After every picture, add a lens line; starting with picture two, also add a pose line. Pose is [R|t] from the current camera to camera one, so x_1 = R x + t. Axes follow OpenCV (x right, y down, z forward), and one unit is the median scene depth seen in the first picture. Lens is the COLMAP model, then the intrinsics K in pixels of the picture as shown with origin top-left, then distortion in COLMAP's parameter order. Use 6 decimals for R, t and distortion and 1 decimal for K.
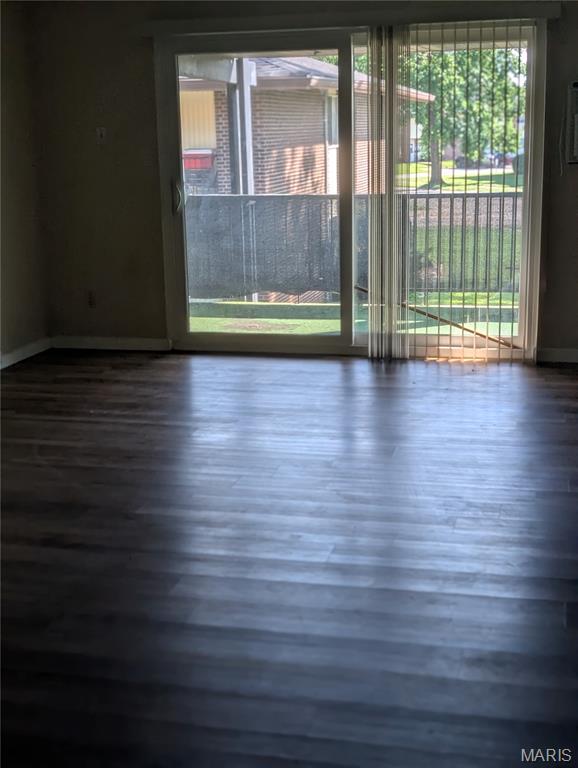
lens RADIAL K [[1087.6, 0, 289.0], [0, 1087.6, 384.0], [0, 0, 1]] dist [0.177694, -0.799698]
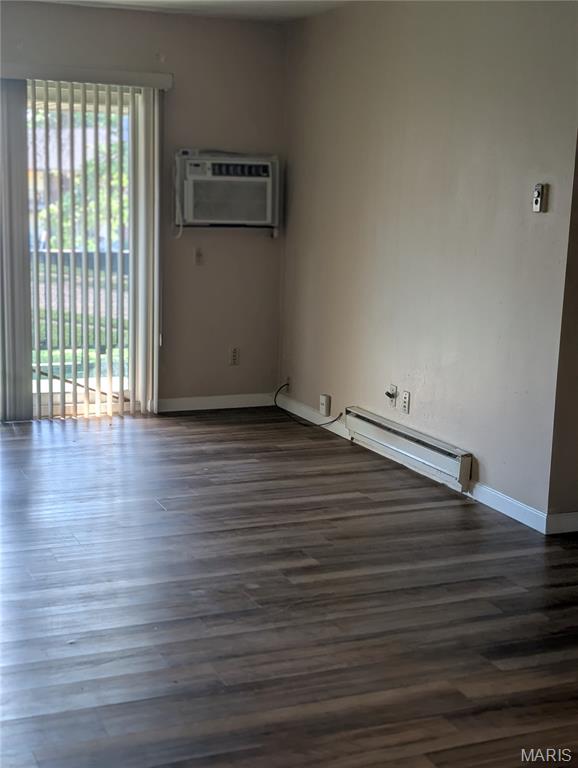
lens RADIAL K [[1087.6, 0, 289.0], [0, 1087.6, 384.0], [0, 0, 1]] dist [0.177694, -0.799698]
pose [[0.810042, -0.052735, 0.583996, -0.275672], [0.082995, 0.996232, -0.025159, -0.010794], [-0.580469, 0.068849, 0.811366, 0.078274]]
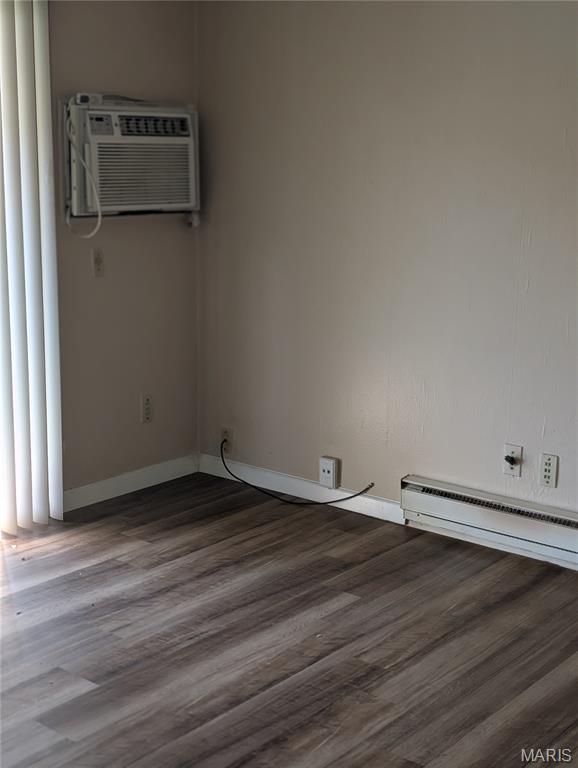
lens RADIAL K [[1087.6, 0, 289.0], [0, 1087.6, 384.0], [0, 0, 1]] dist [0.177694, -0.799698]
pose [[0.466366, -0.151296, 0.871557, -0.265771], [0.177217, 0.981271, 0.075514, -0.123939], [-0.866658, 0.119238, 0.484443, 0.553794]]
